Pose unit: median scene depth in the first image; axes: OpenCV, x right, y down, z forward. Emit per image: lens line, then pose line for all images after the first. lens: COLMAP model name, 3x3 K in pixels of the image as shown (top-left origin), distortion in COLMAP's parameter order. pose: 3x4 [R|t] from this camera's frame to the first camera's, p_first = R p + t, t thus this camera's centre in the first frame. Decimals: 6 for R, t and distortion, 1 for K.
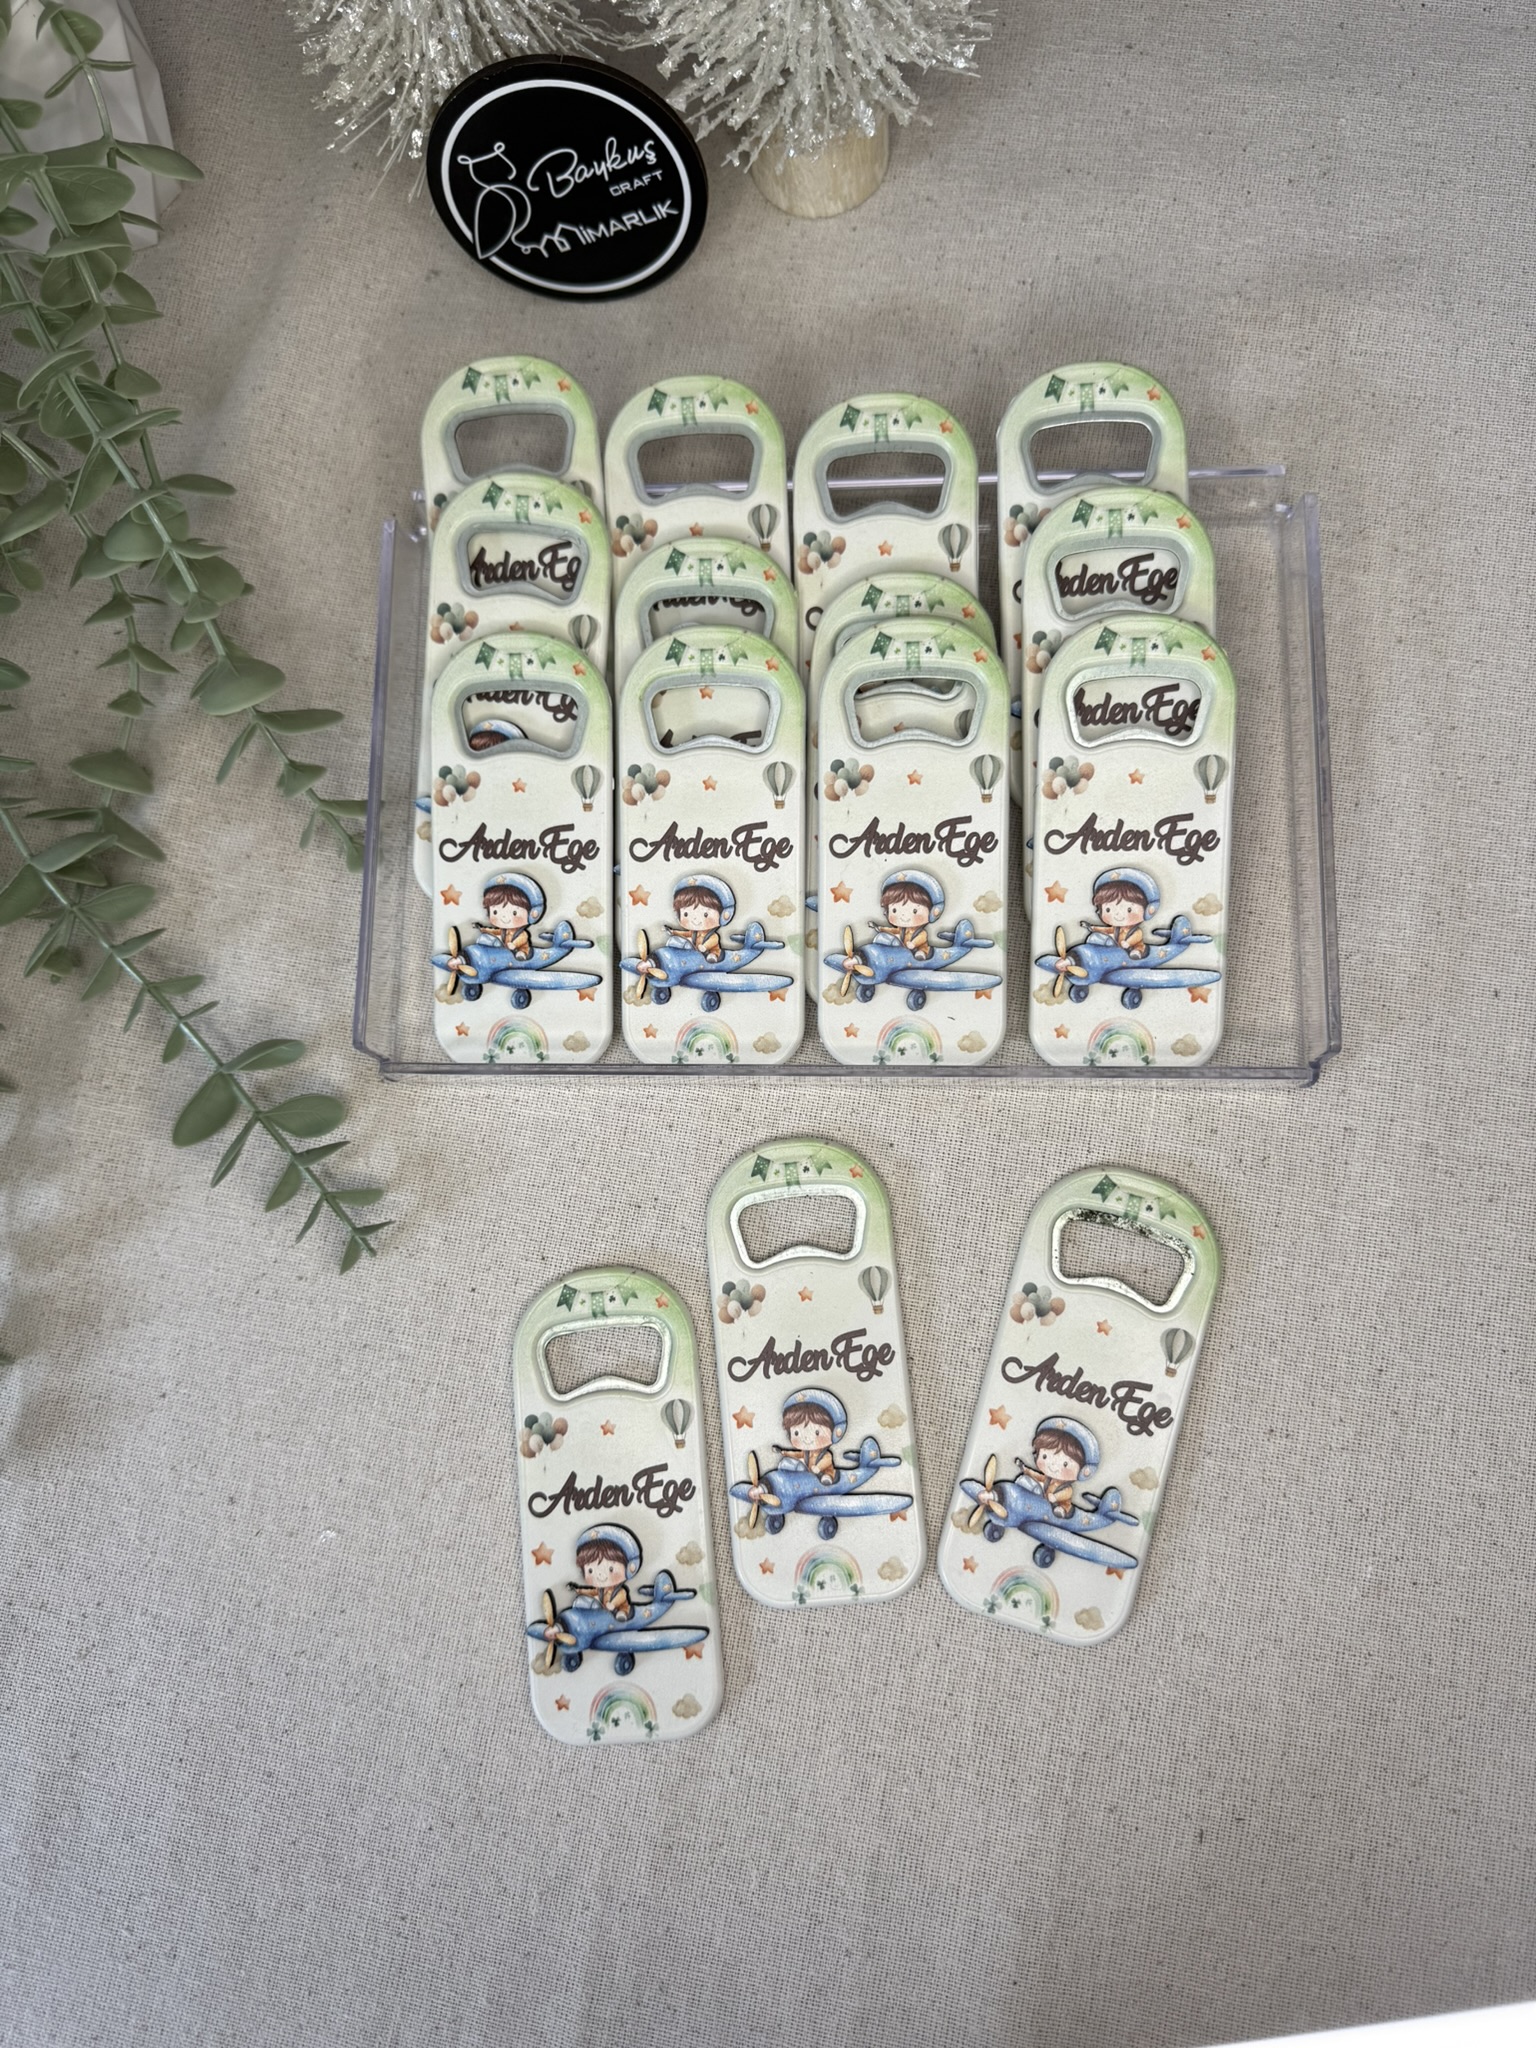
lens RADIAL K [[1484.1, 0, 770.6], [0, 1484.1, 1017.2], [0, 0, 1]] dist [-0.011502, -0.017449]
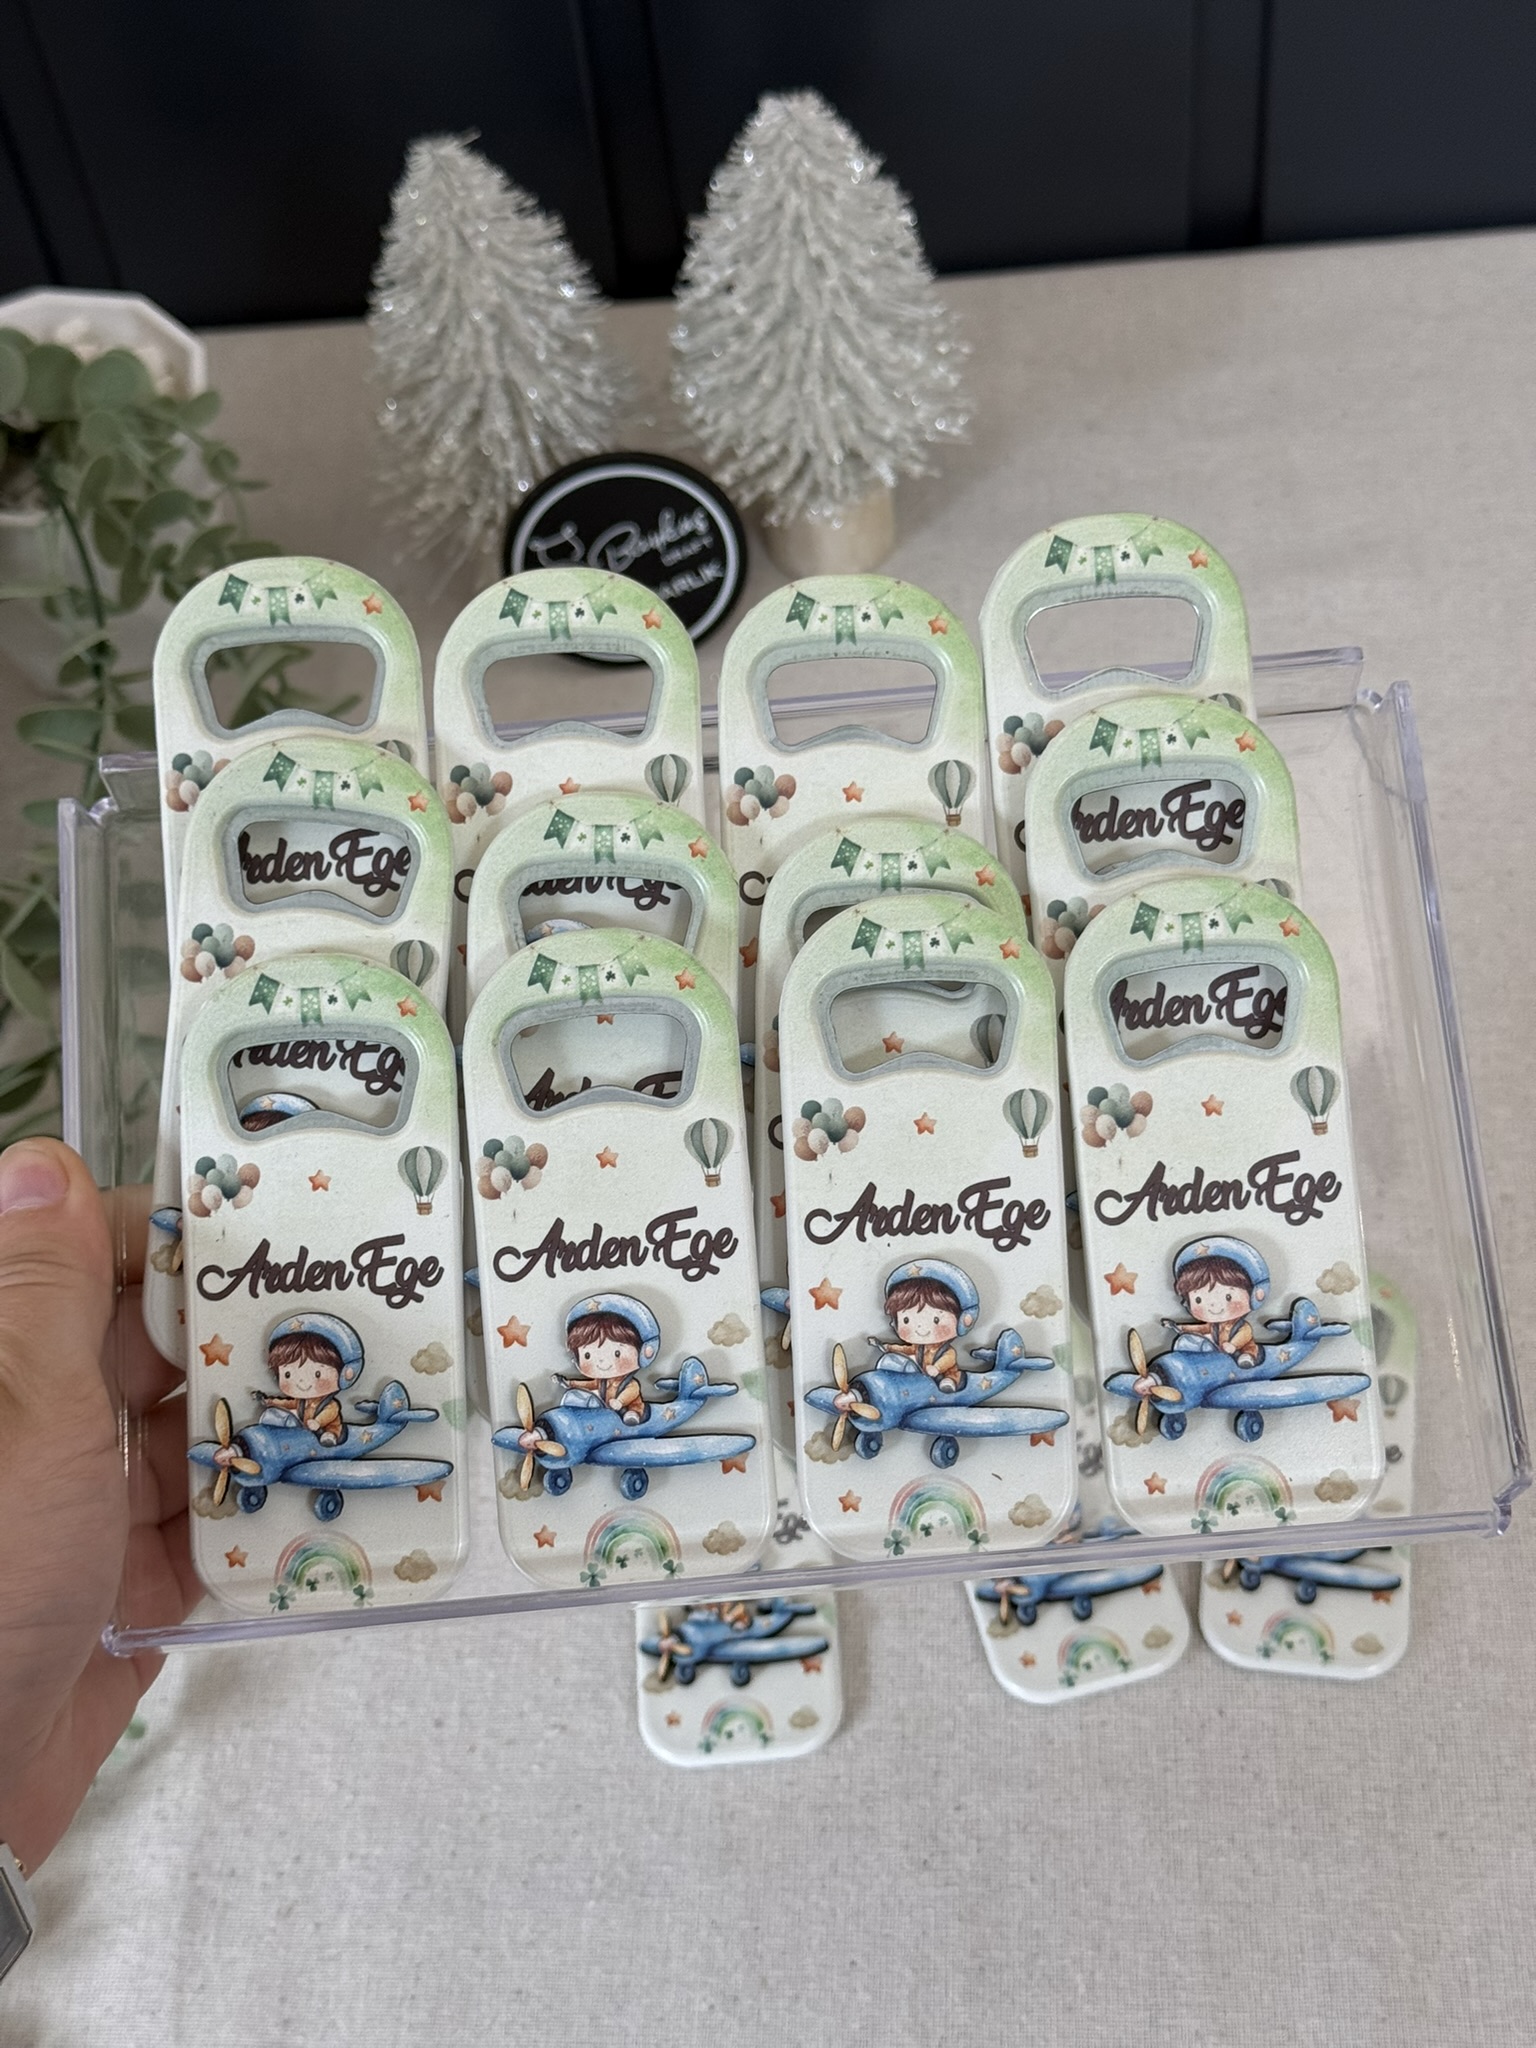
lens RADIAL K [[2887.3, 0, 755.8], [0, 2887.3, 1032.8], [0, 0, 1]] dist [0.065182, 0.000000]
pose [[0.990120, -0.111828, 0.084595, -0.276211], [0.138749, 0.868540, -0.475802, 0.845019], [-0.020266, 0.482839, 0.875475, -0.789295]]
